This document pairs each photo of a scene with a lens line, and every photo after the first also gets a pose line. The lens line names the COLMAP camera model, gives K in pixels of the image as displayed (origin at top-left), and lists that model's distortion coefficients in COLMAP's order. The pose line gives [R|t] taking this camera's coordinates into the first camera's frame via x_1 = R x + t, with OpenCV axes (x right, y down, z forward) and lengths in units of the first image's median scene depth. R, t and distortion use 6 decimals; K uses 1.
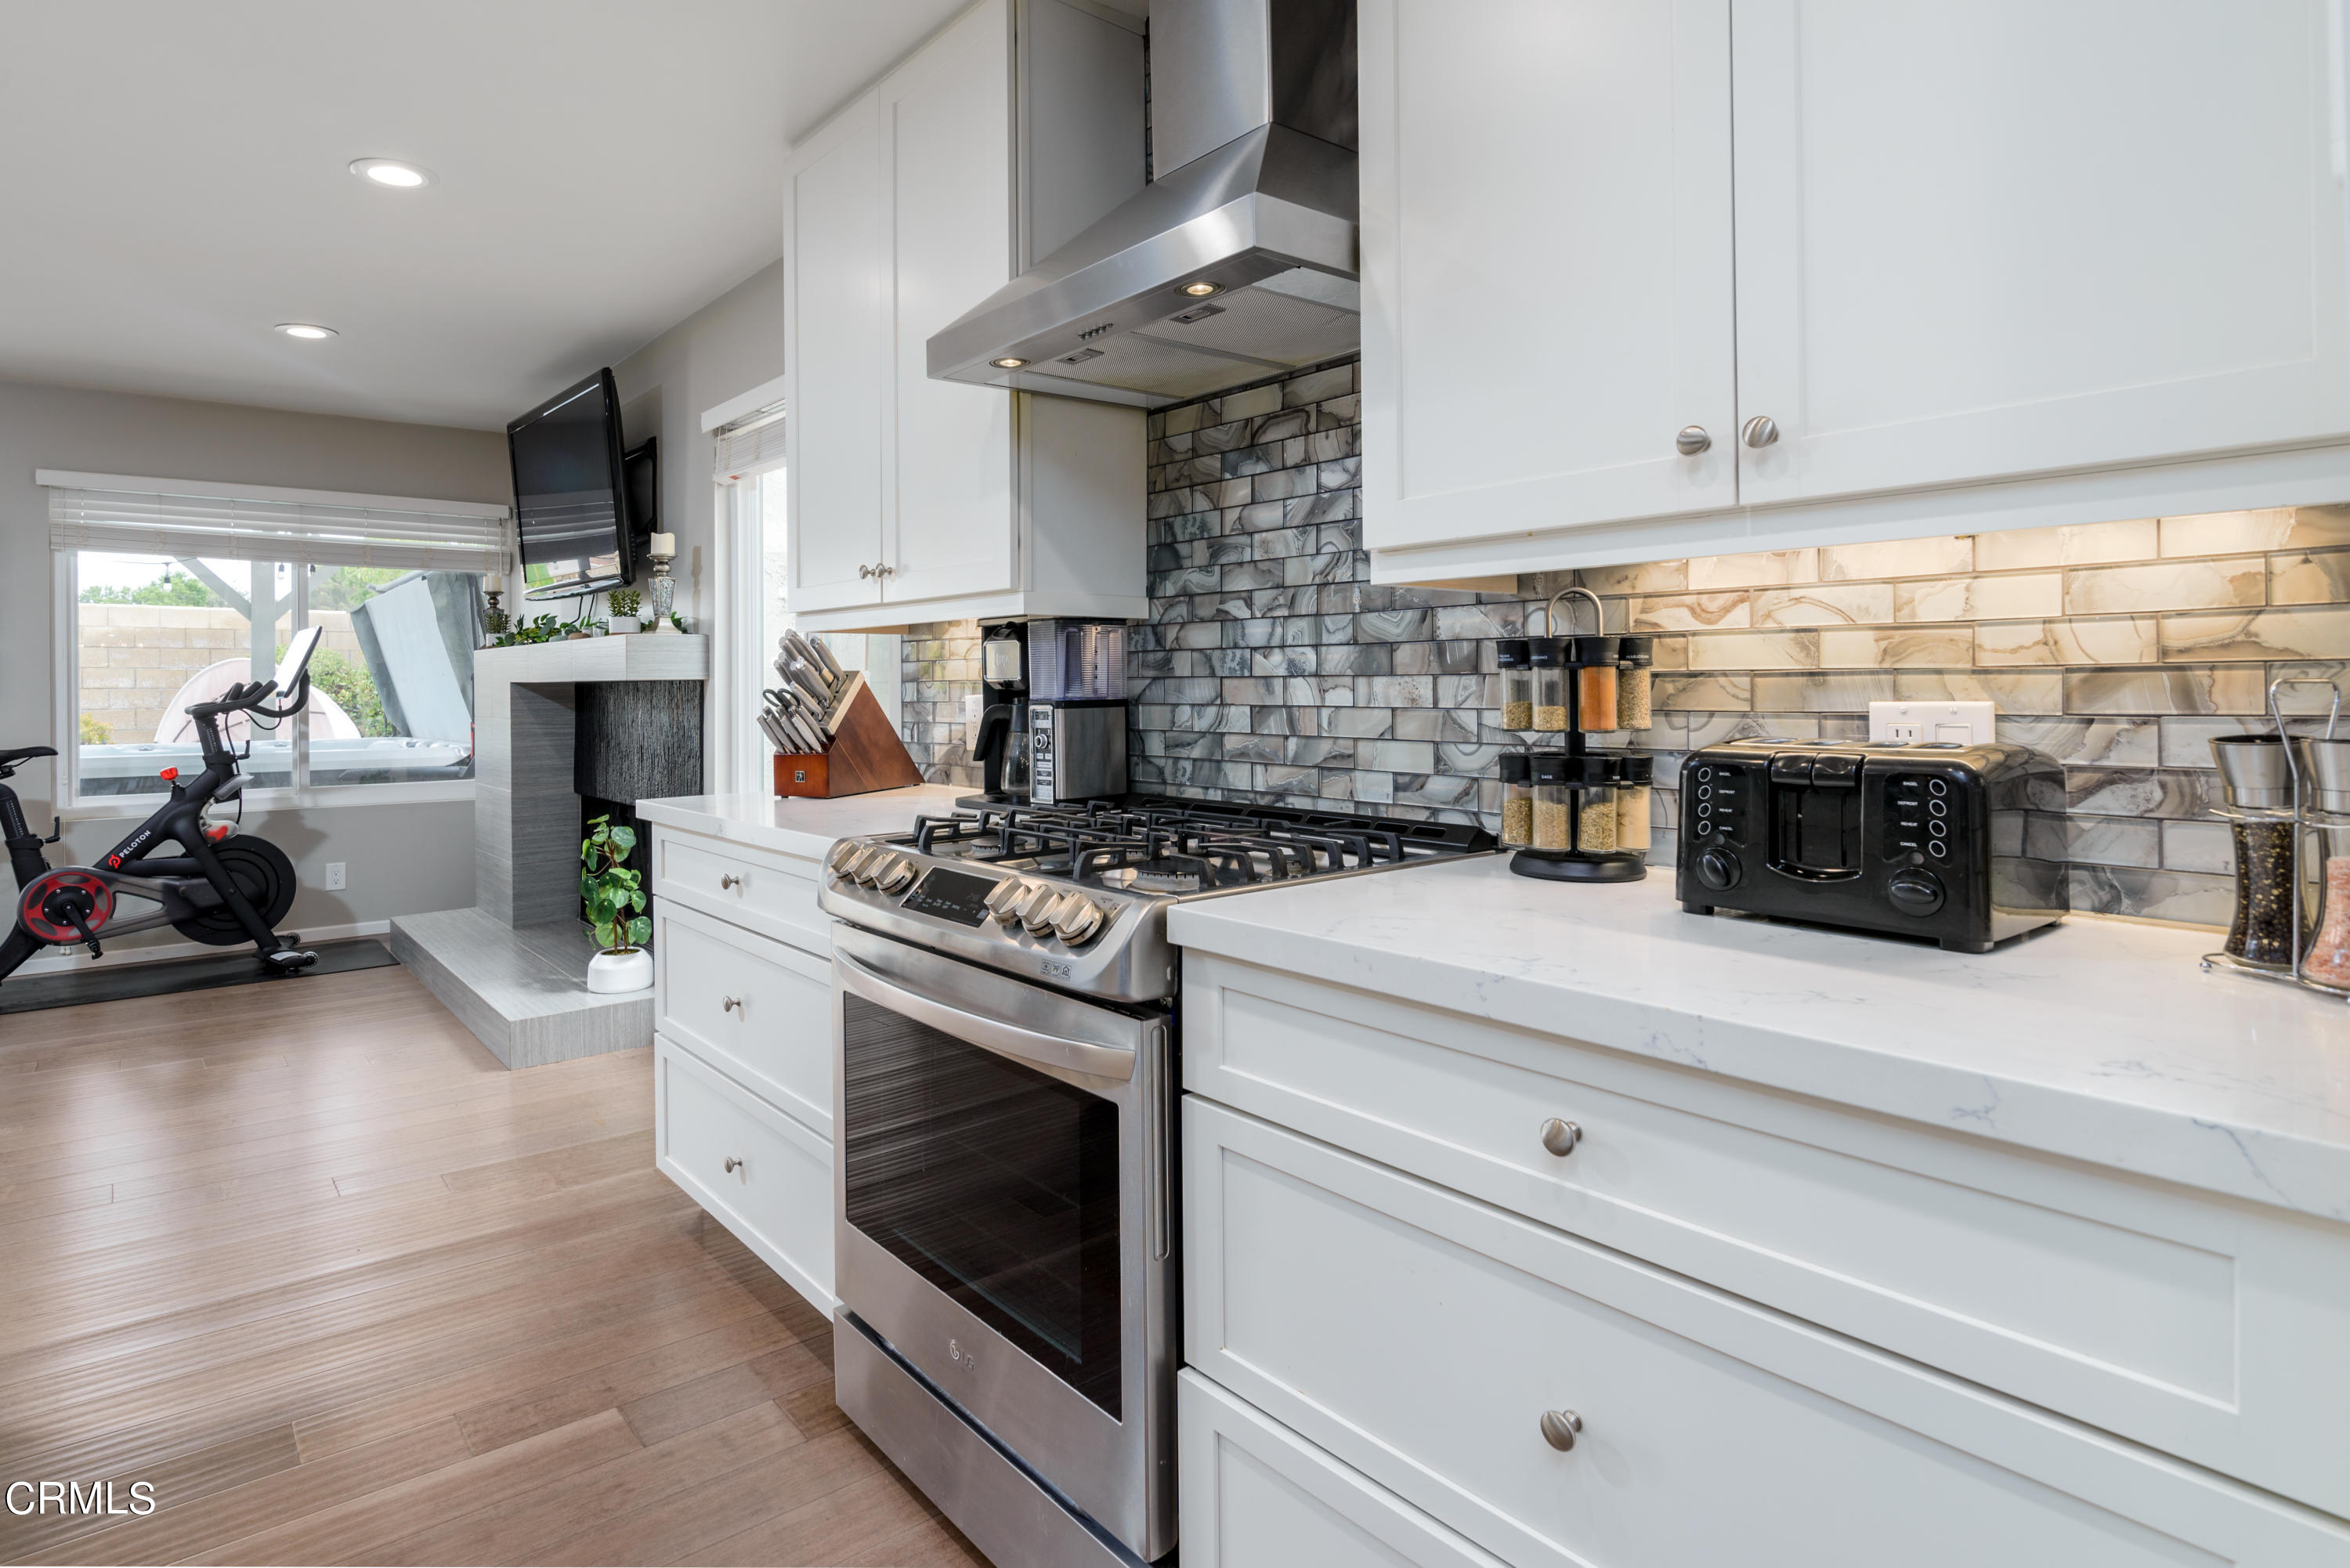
lens RADIAL K [[1235.3, 0, 1046.9], [0, 1235.3, 676.2], [0, 0, 1]] dist [0.002442, 0.000935]
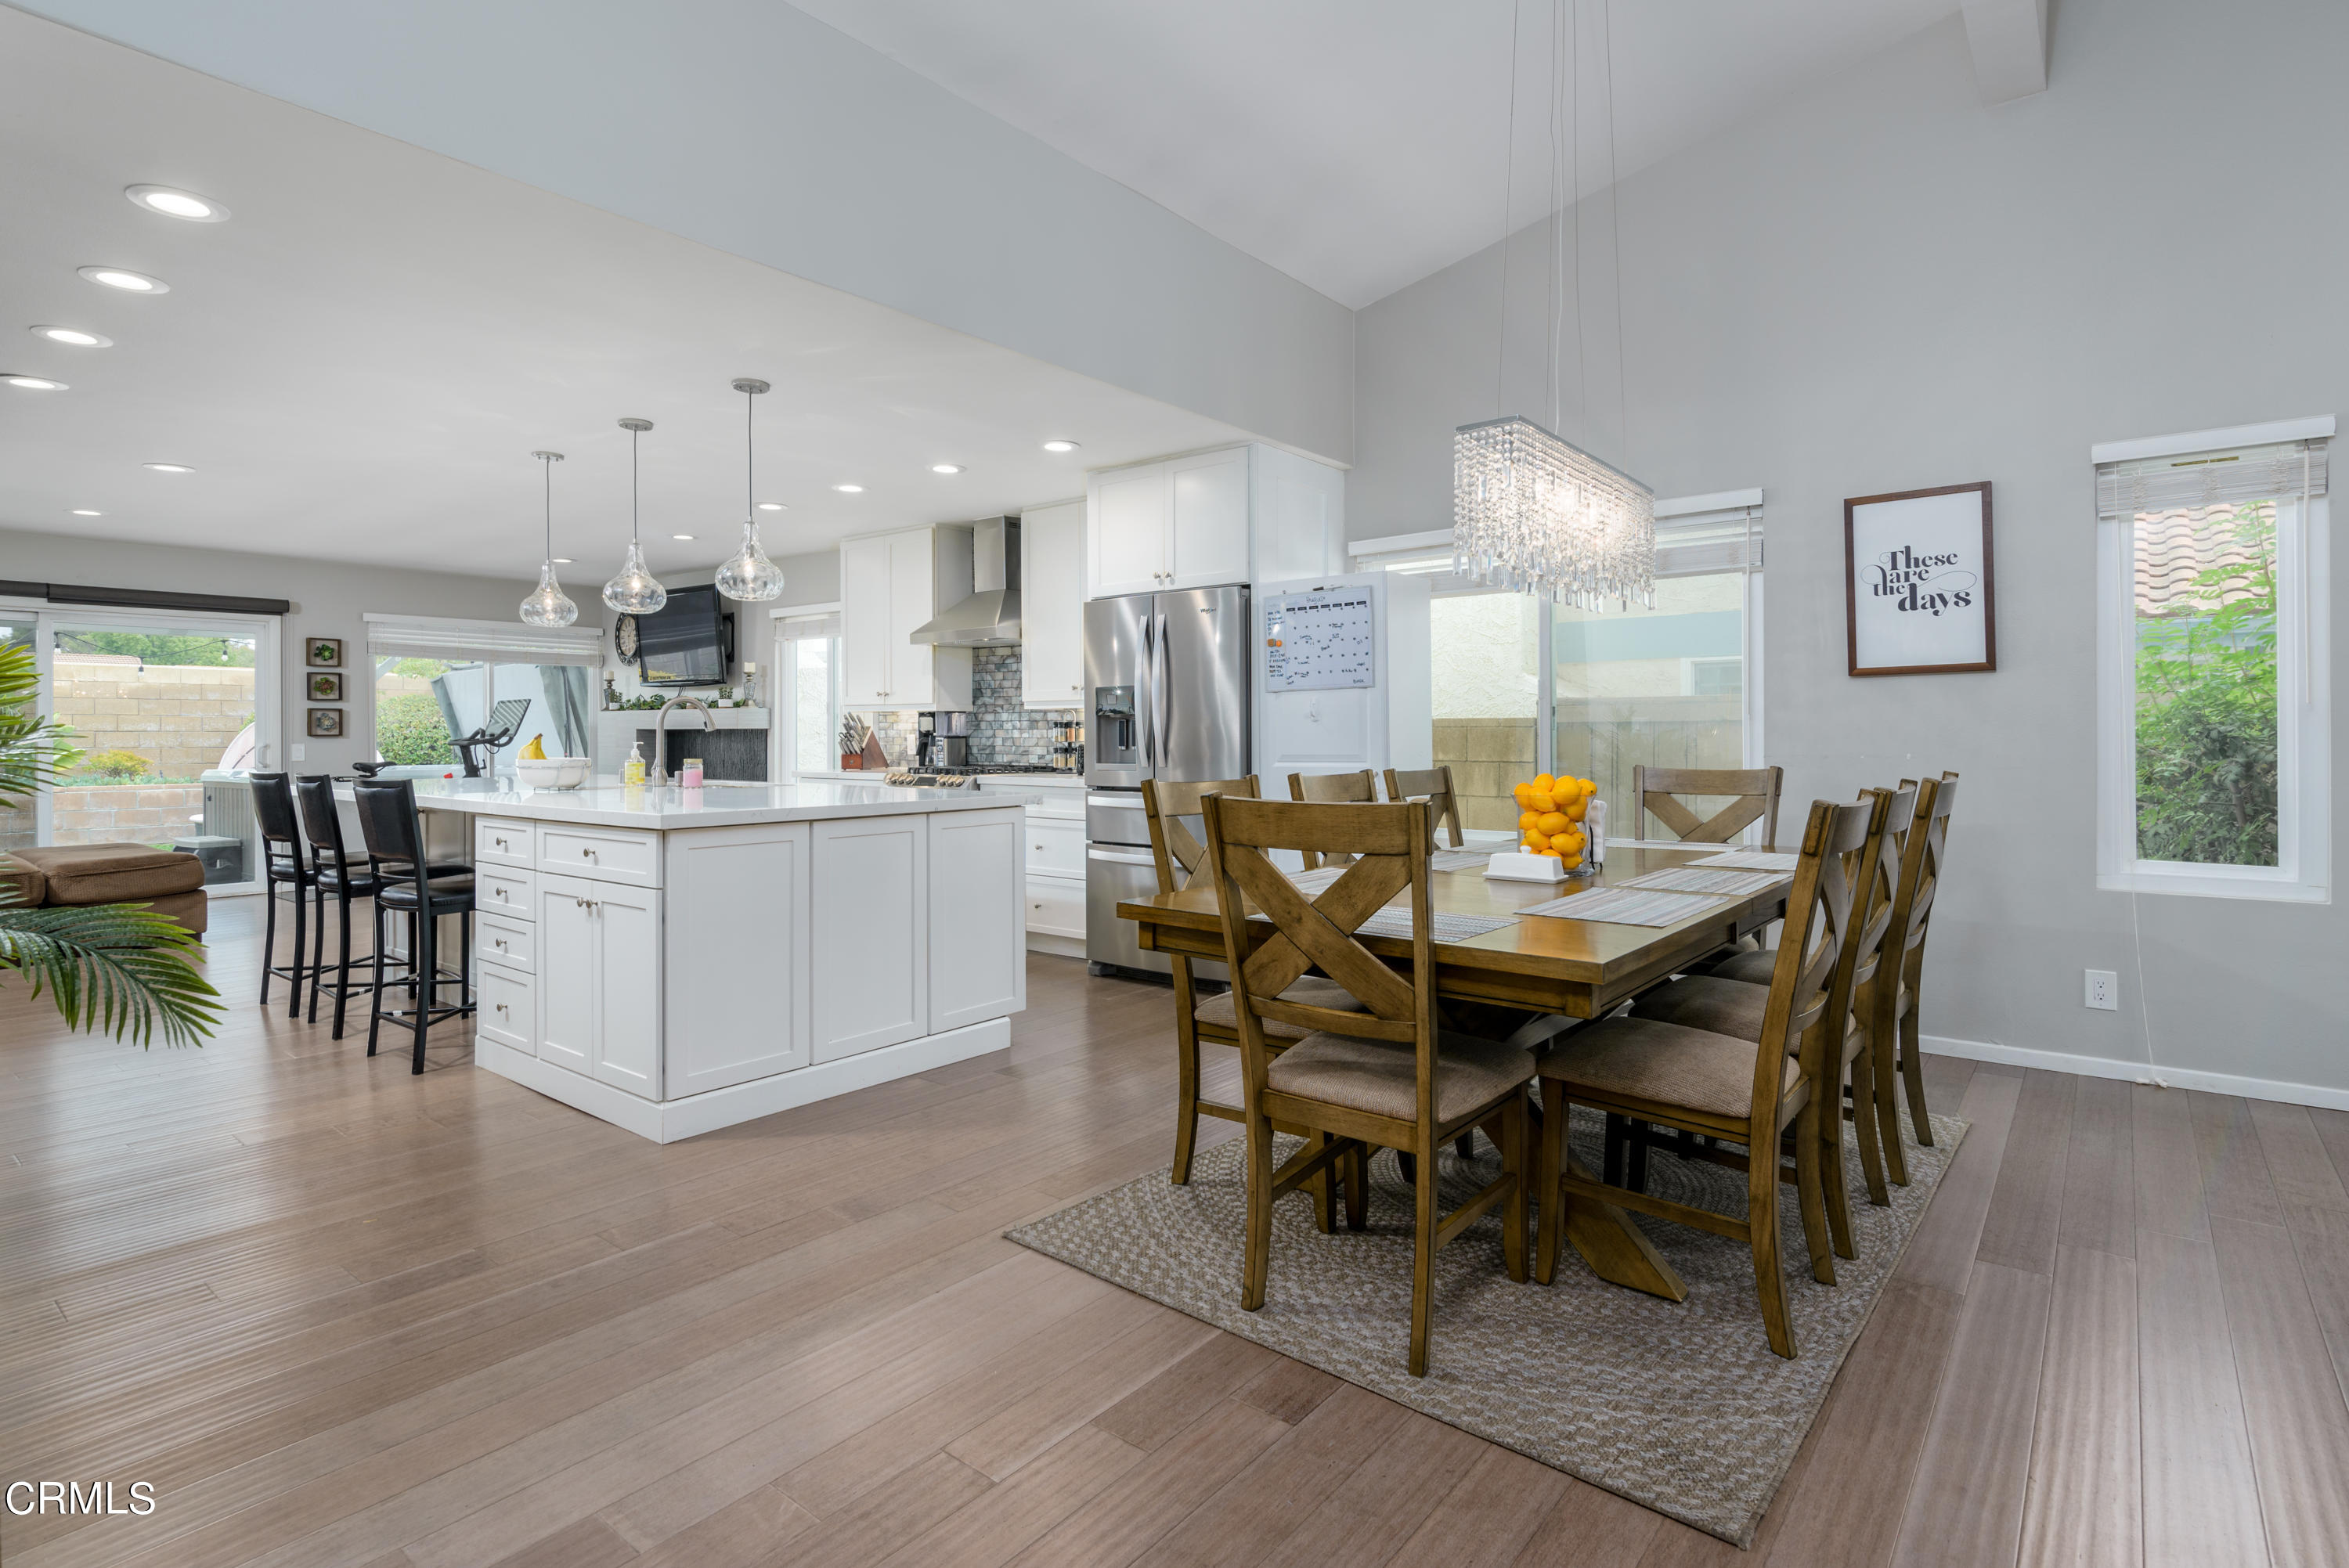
lens RADIAL K [[1094.9, 0, 1115.1], [0, 1094.9, 735.2], [0, 0, 1]] dist [0.011673, -0.003689]
pose [[0.975145, 0.003087, 0.221548, -0.208971], [-0.005294, 0.999942, 0.009369, -0.013674], [-0.221506, -0.010309, 0.975104, -2.075913]]
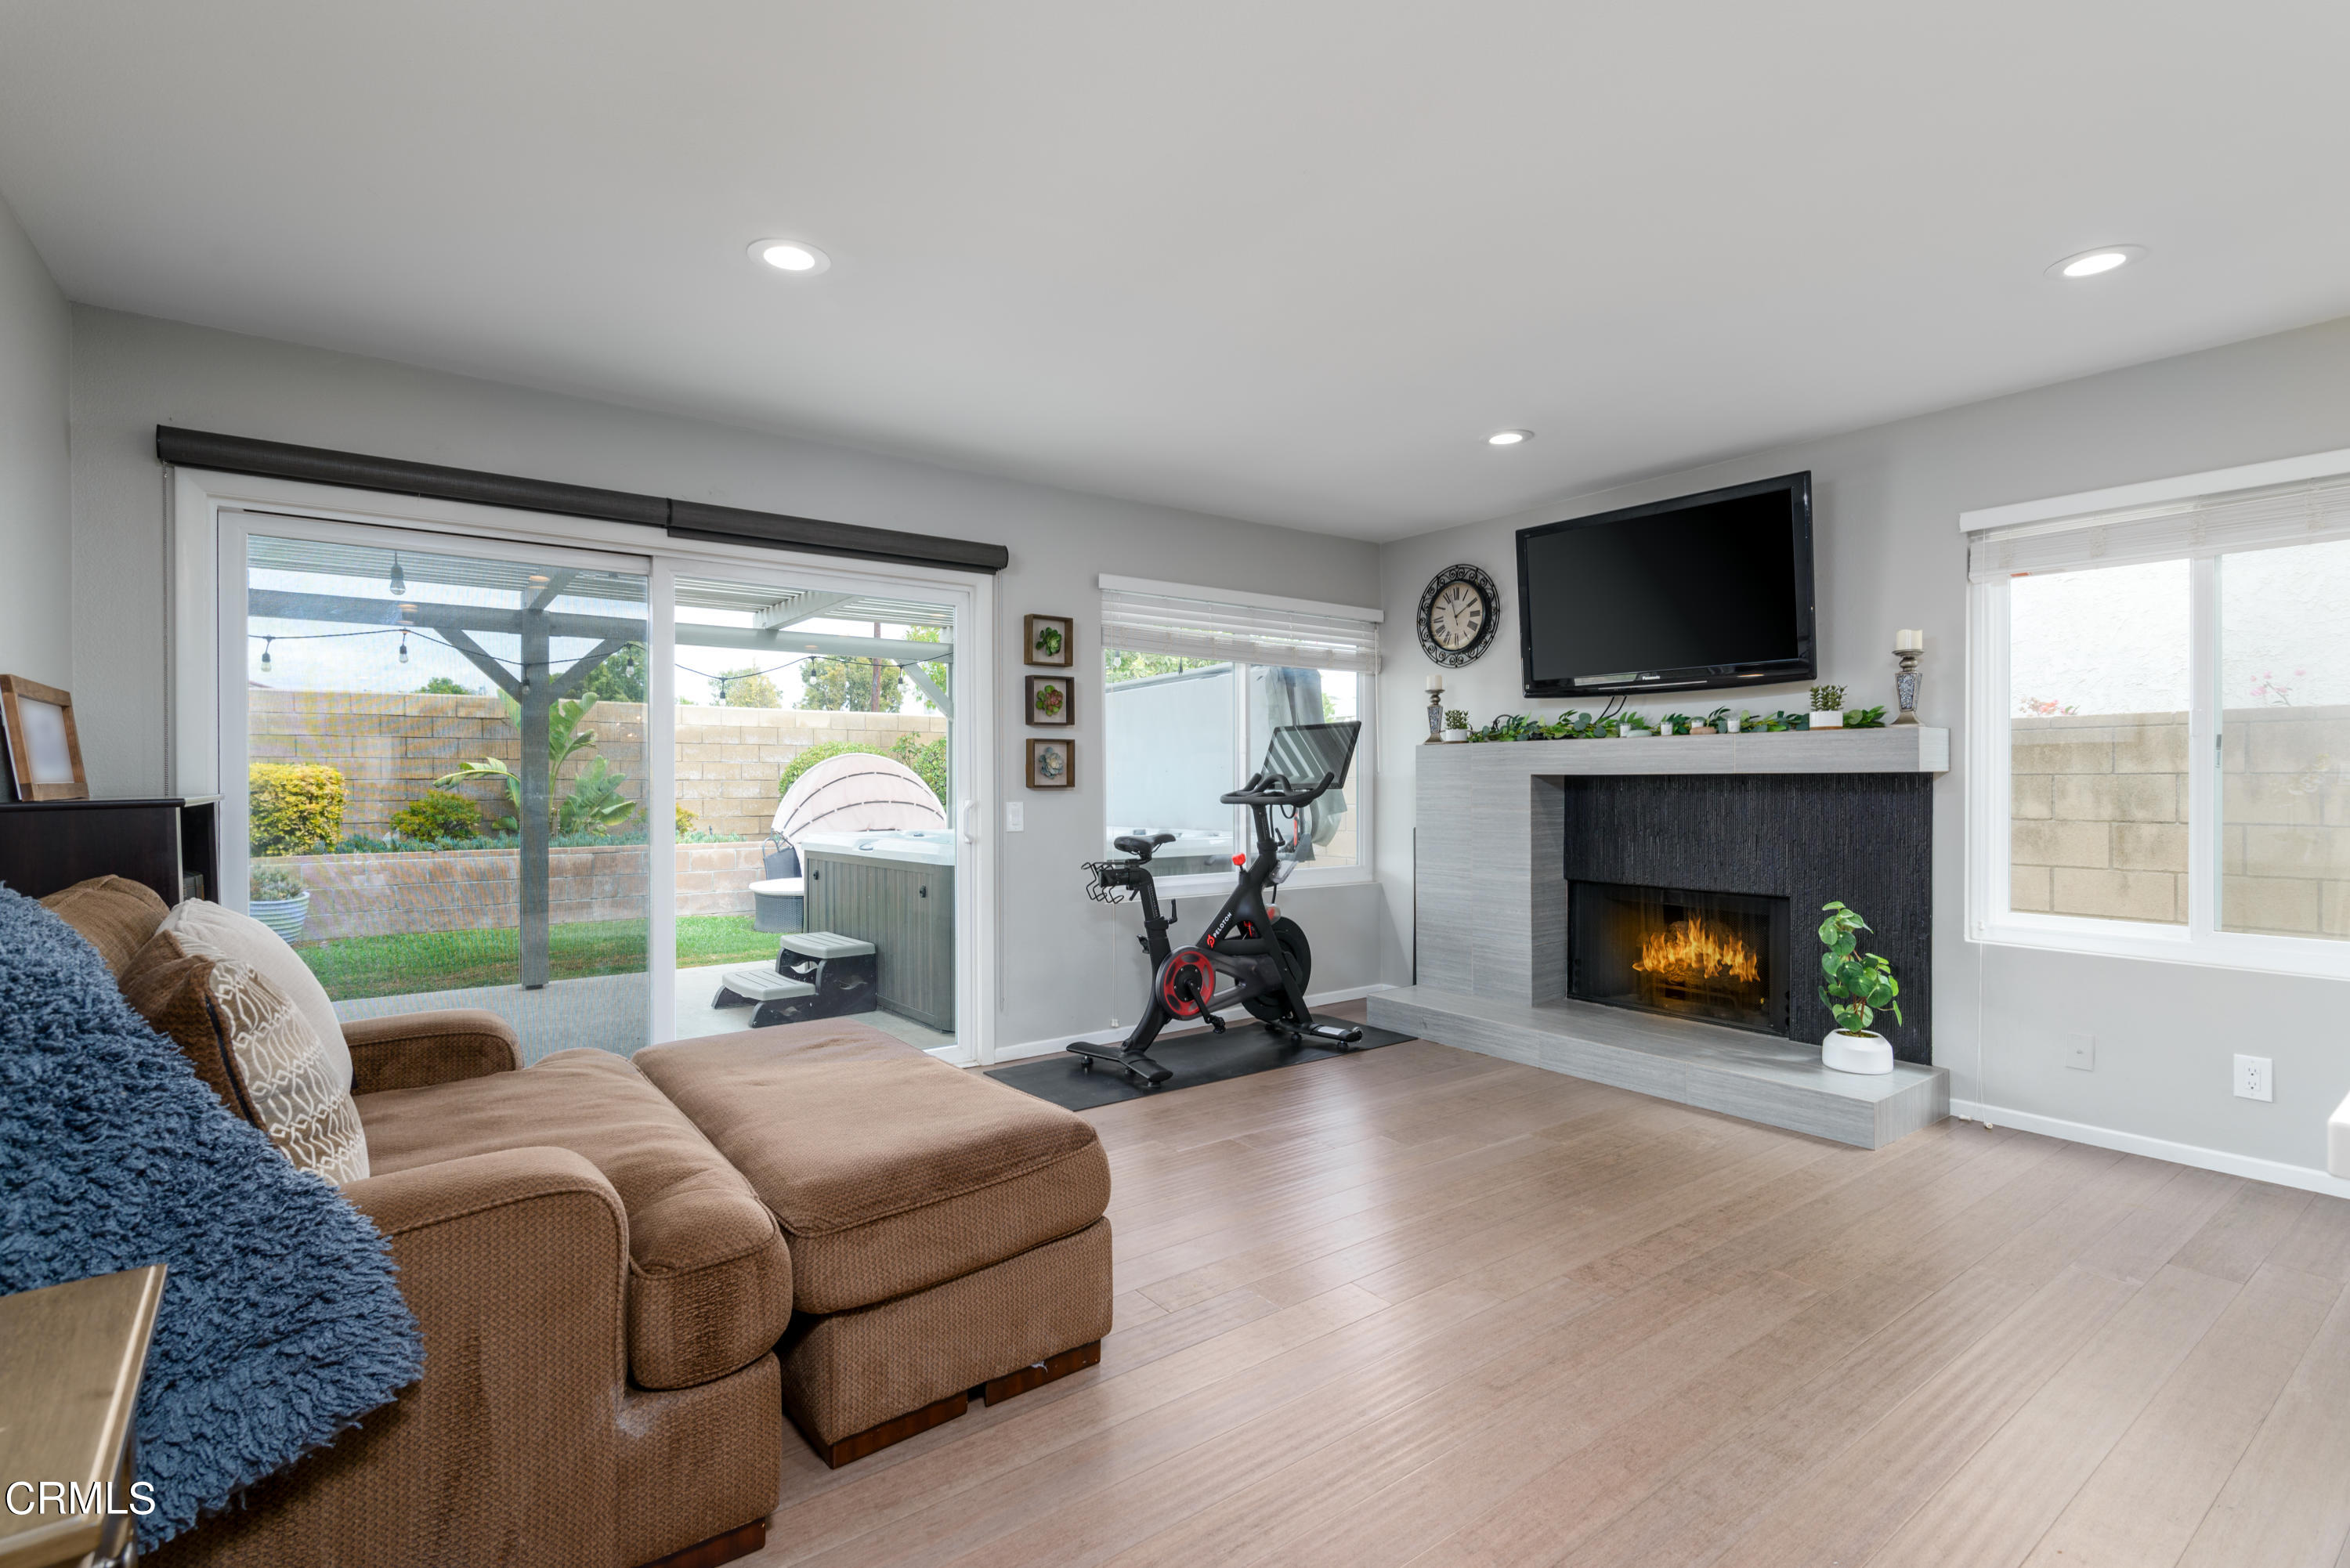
lens RADIAL K [[1095.4, 0, 1205.2], [0, 1095.4, 790.2], [0, 0, 1]] dist [0.011673, -0.003689]
pose [[0.999807, 0.003104, -0.019378, -1.719090], [-0.002783, 0.999860, 0.016528, 0.008951], [0.019426, -0.016471, 0.999676, 0.132929]]
